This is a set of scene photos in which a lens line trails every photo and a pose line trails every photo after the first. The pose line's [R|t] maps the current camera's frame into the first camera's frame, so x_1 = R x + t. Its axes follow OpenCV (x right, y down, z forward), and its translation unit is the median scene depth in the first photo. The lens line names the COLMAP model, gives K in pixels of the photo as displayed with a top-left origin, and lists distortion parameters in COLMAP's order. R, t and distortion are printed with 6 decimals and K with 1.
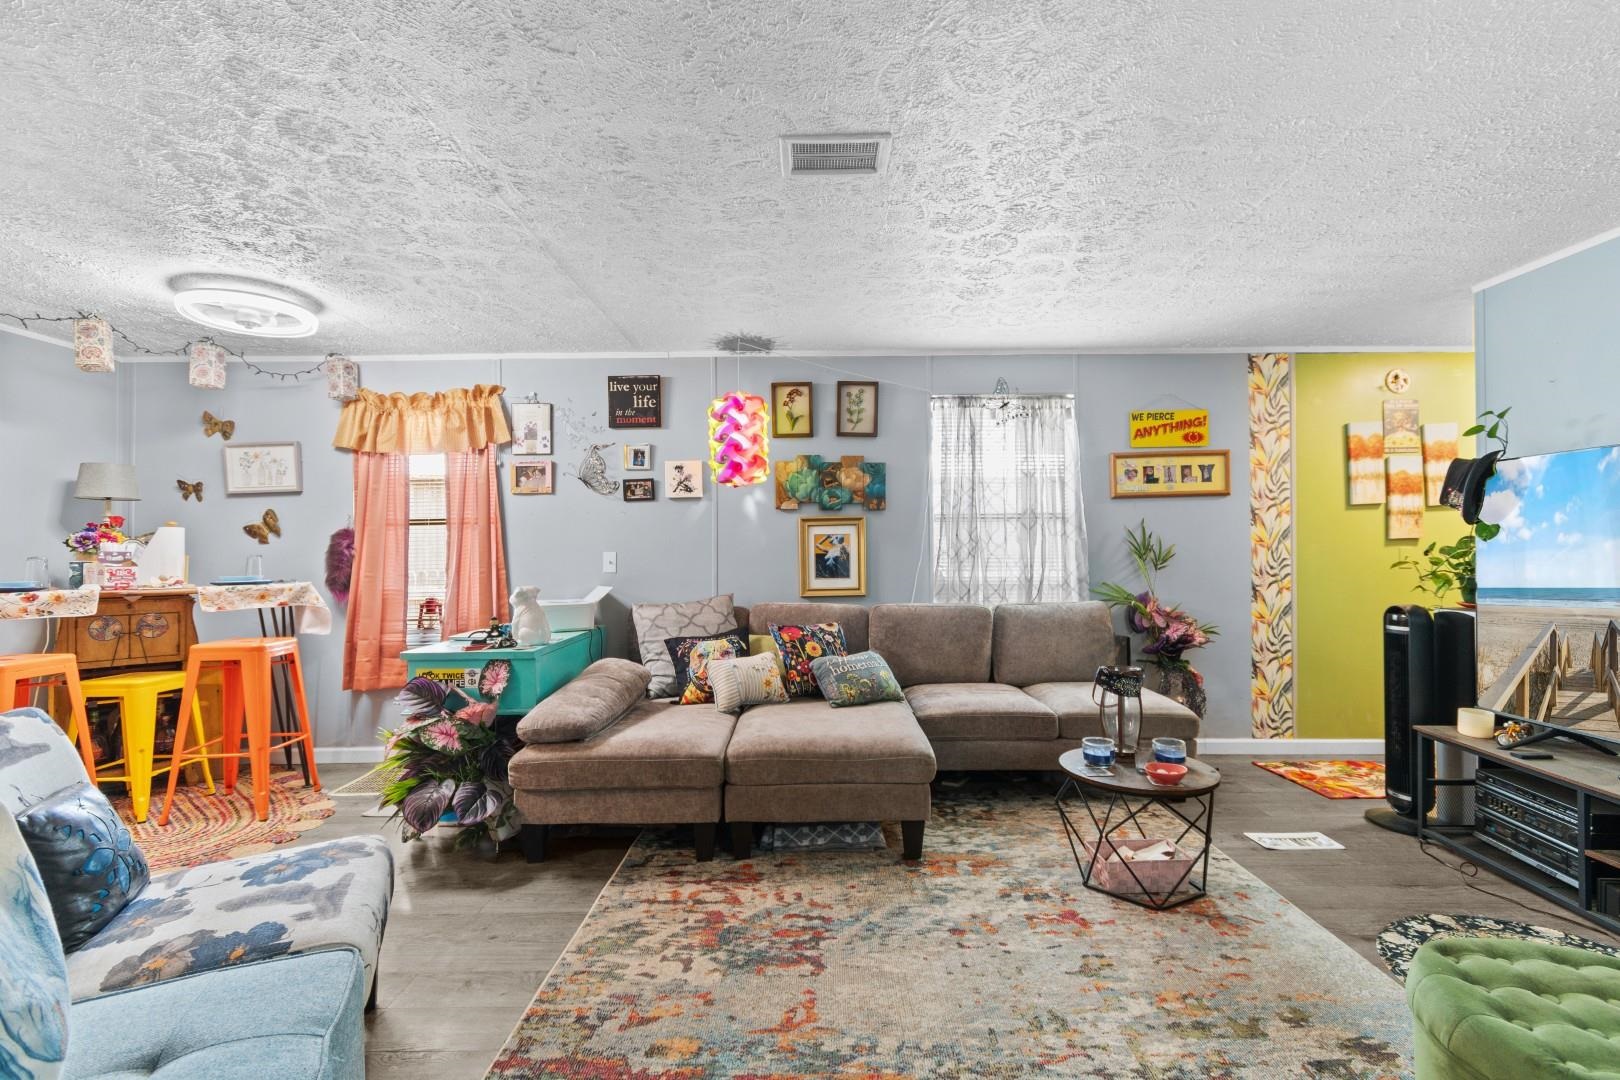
lens RADIAL K [[711.7, 0, 822.4], [0, 711.7, 541.3], [0, 0, 1]] dist [0.005236, -0.003801]
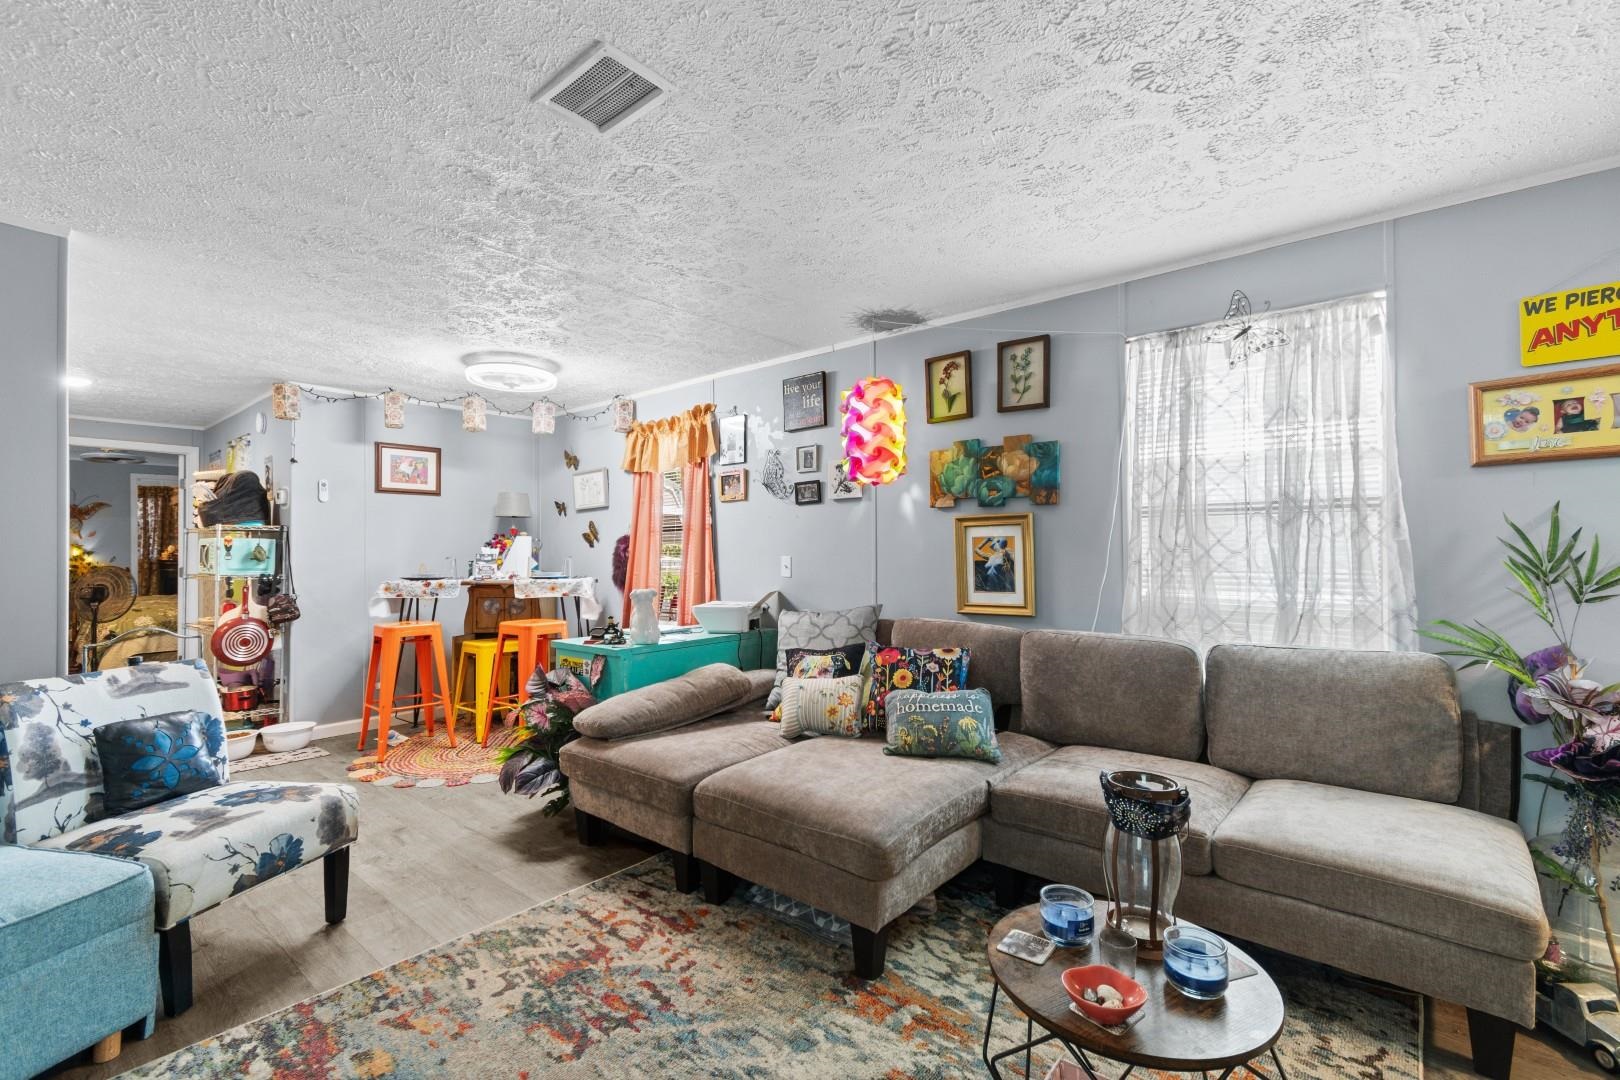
lens RADIAL K [[711.7, 0, 816.9], [0, 711.7, 540.7], [0, 0, 1]] dist [0.005236, -0.003801]
pose [[0.763853, -0.003841, -0.645378, 0.447770], [0.007494, 0.999968, 0.002918, -0.010892], [0.645346, -0.007066, 0.763858, 0.312819]]
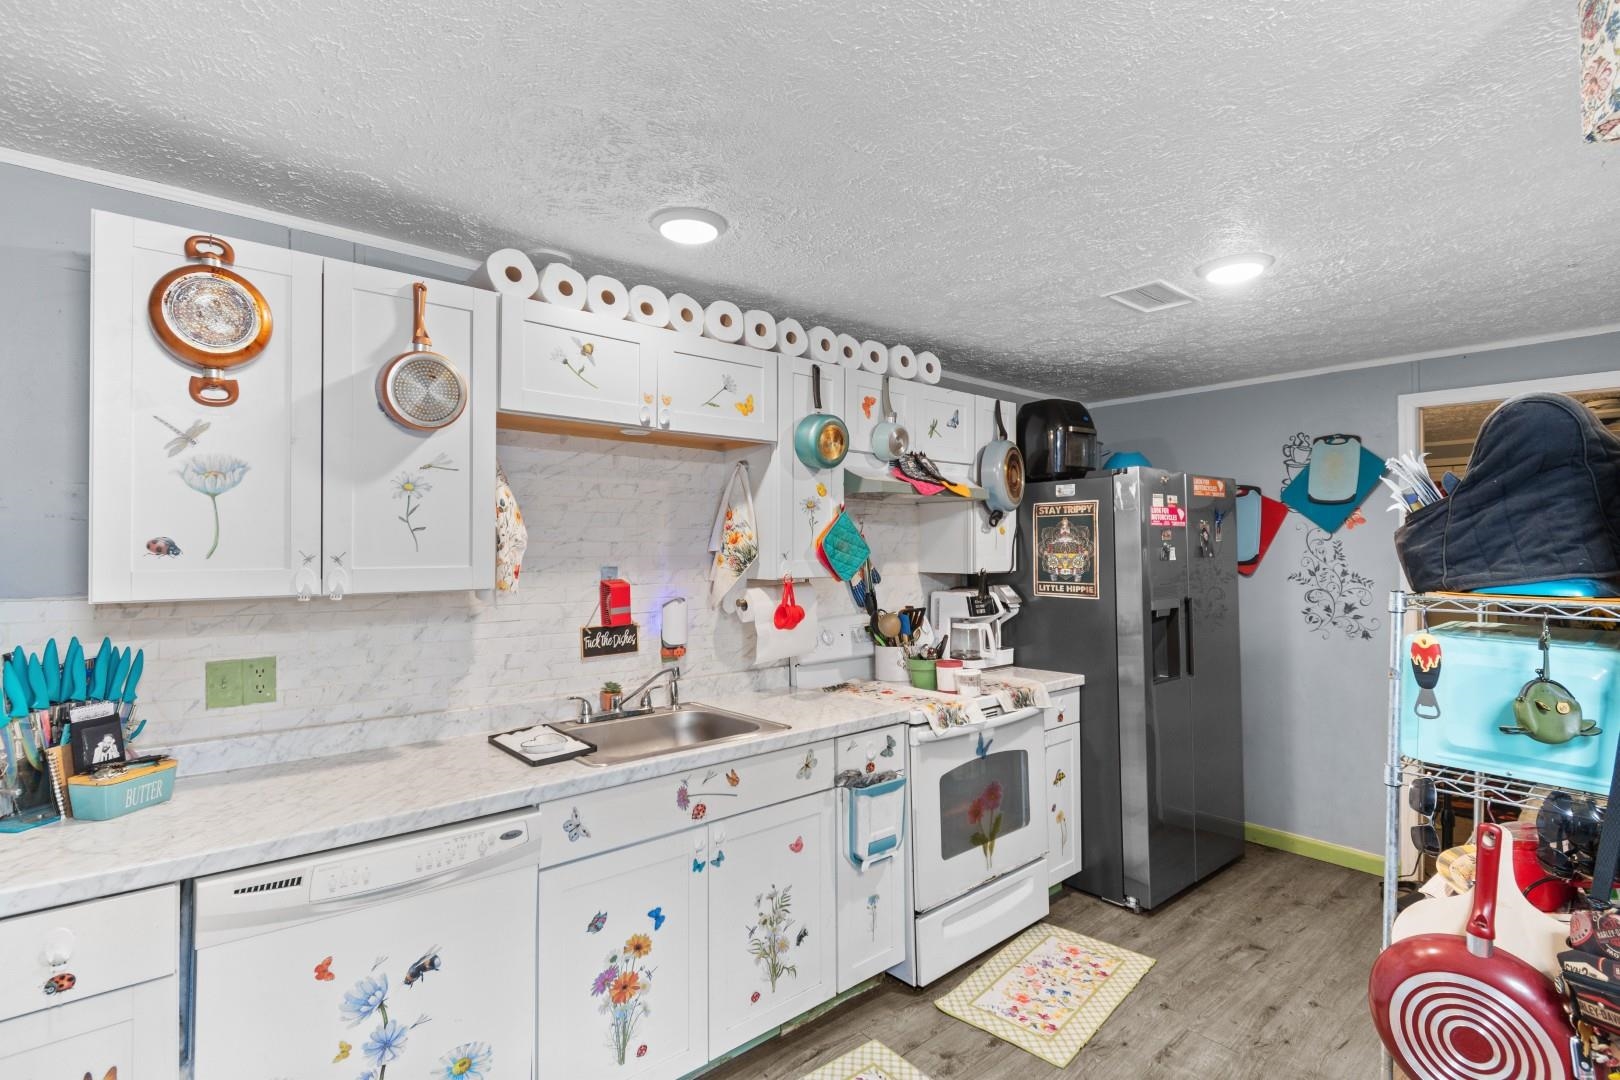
lens RADIAL K [[789.3, 0, 845.5], [0, 789.3, 530.8], [0, 0, 1]] dist [0.000285, -0.000565]
pose [[-0.749137, -0.003825, -0.662404, -0.686627], [0.008889, 0.999835, -0.015826, -0.071318], [0.662355, -0.017743, -0.748980, 0.710618]]
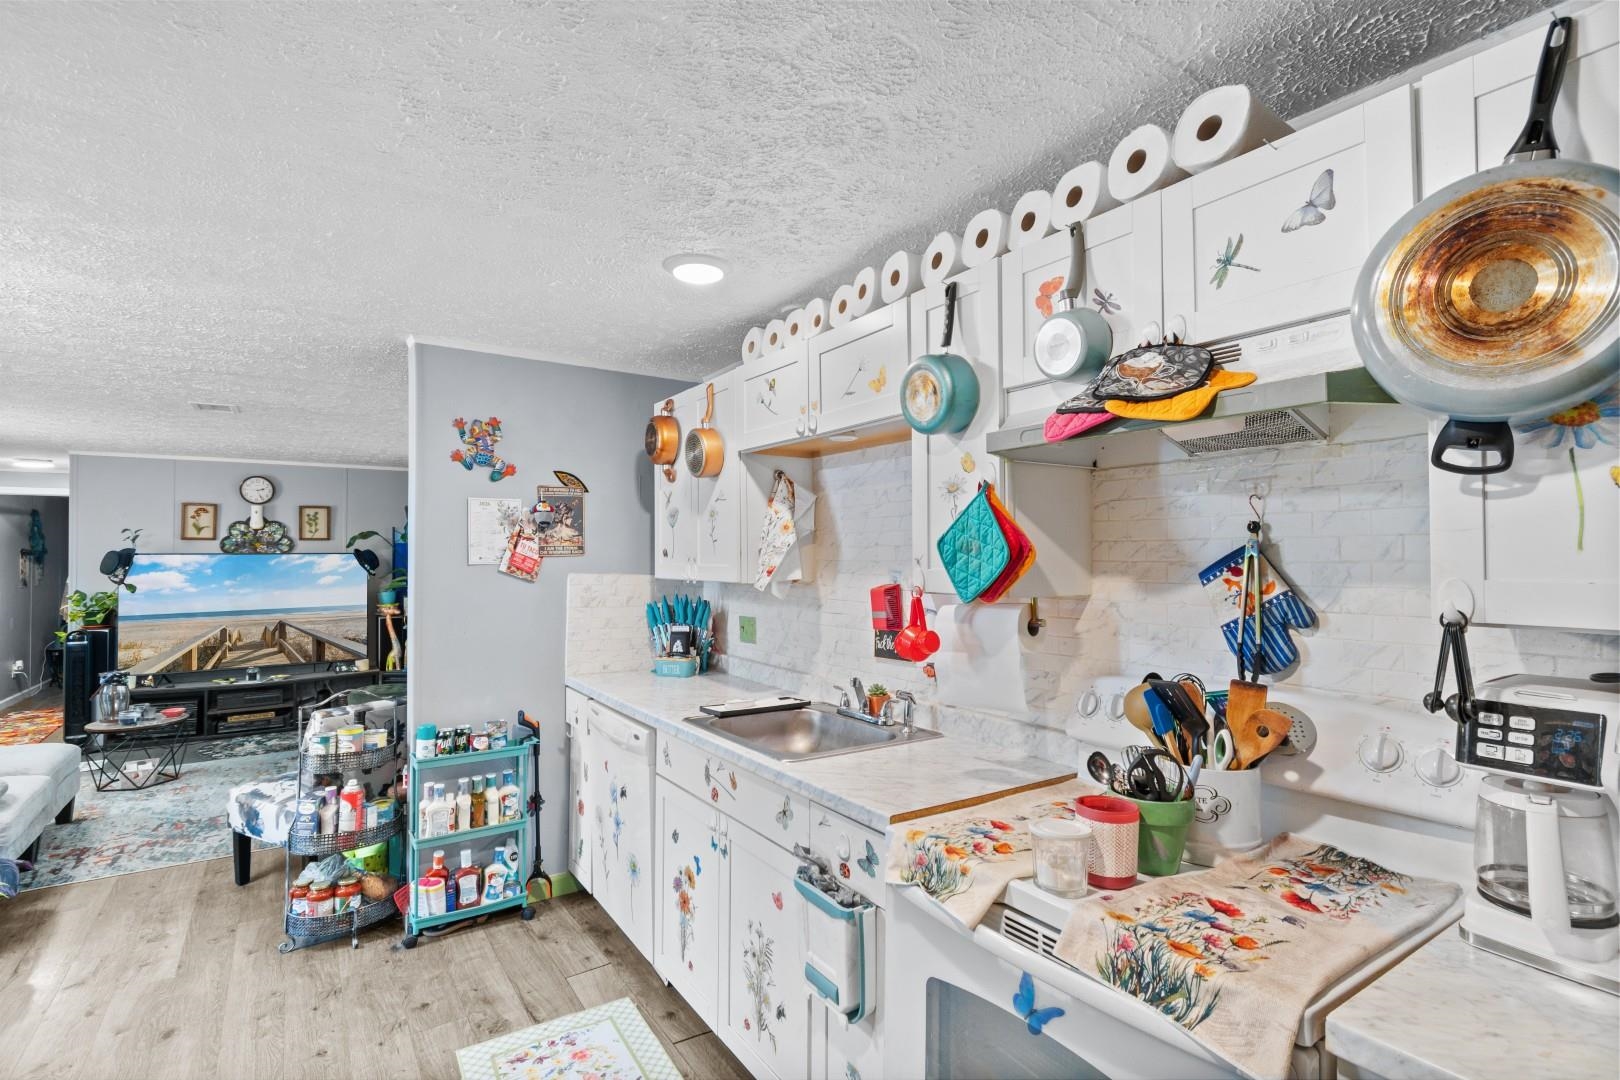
lens RADIAL K [[762.4, 0, 829.1], [0, 762.4, 543.0], [0, 0, 1]] dist [0.003088, -0.002715]
pose [[-0.549585, 0.027987, 0.834969, -1.586396], [0.000224, 0.999444, -0.033353, -0.054159], [-0.835438, -0.018143, -0.549286, 0.452718]]
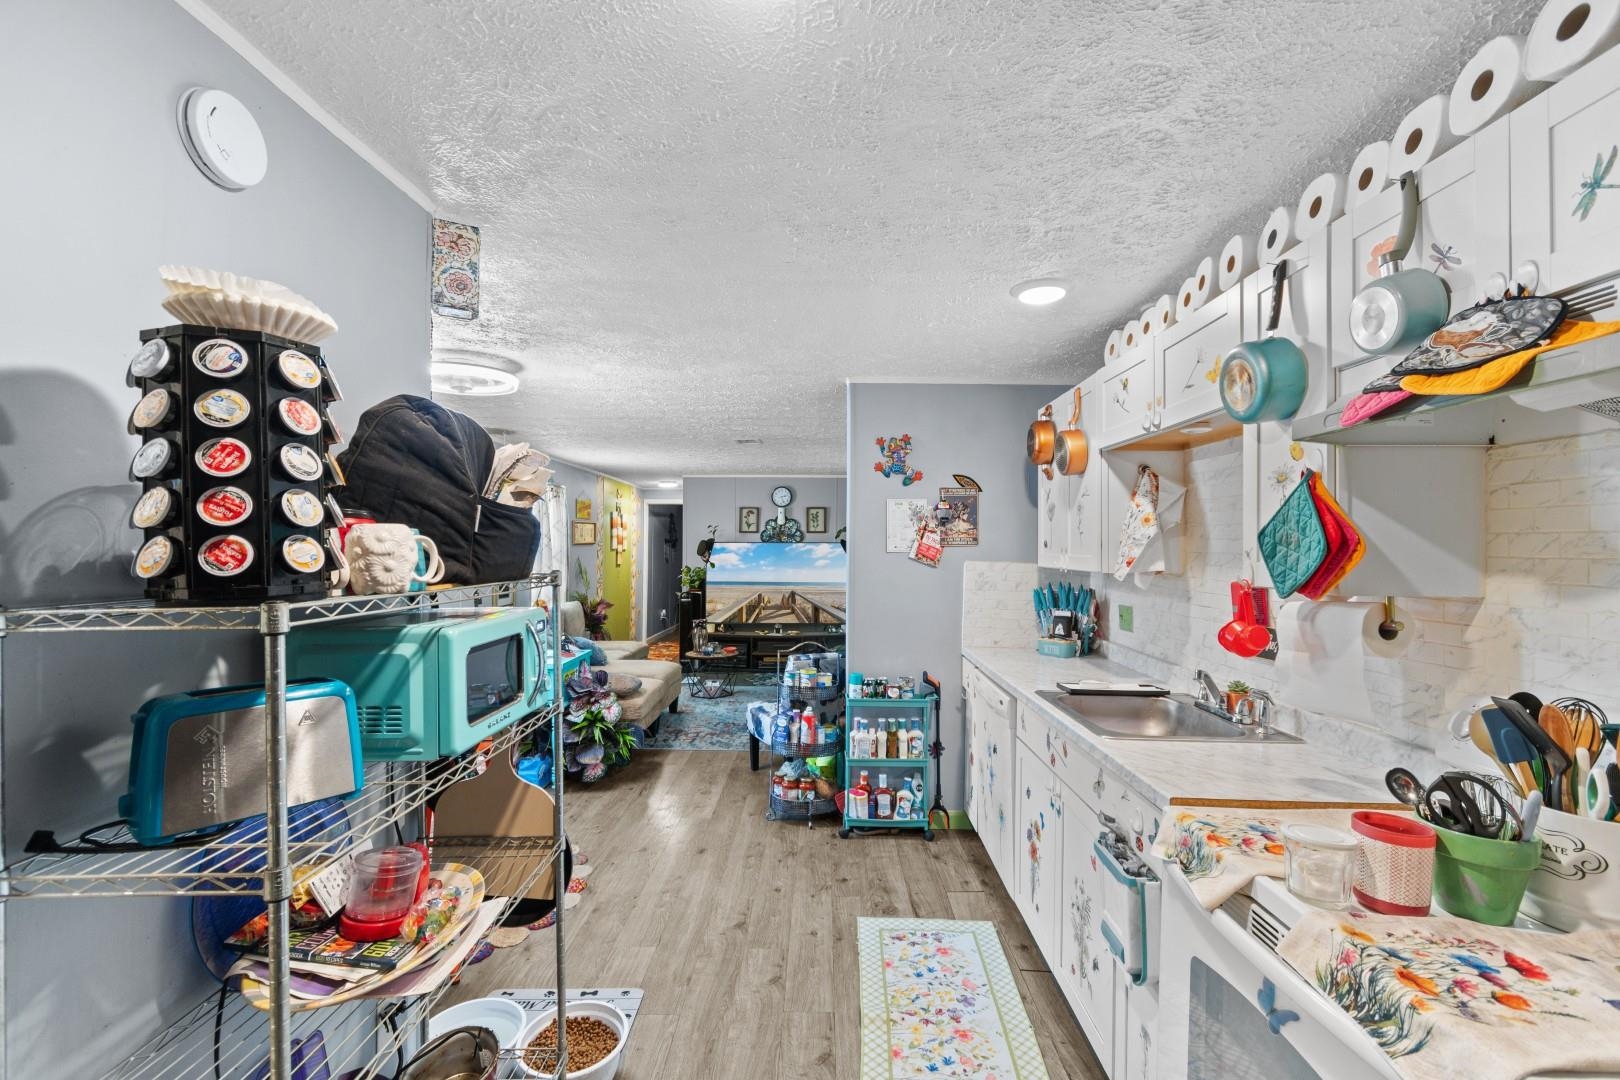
lens RADIAL K [[711.7, 0, 831.9], [0, 711.7, 542.4], [0, 0, 1]] dist [0.005236, -0.003801]
pose [[0.019572, 0.017108, 0.999662, -1.670264], [-0.018623, 0.999686, -0.016744, -0.053755], [-0.999635, -0.018289, 0.019885, 0.375540]]
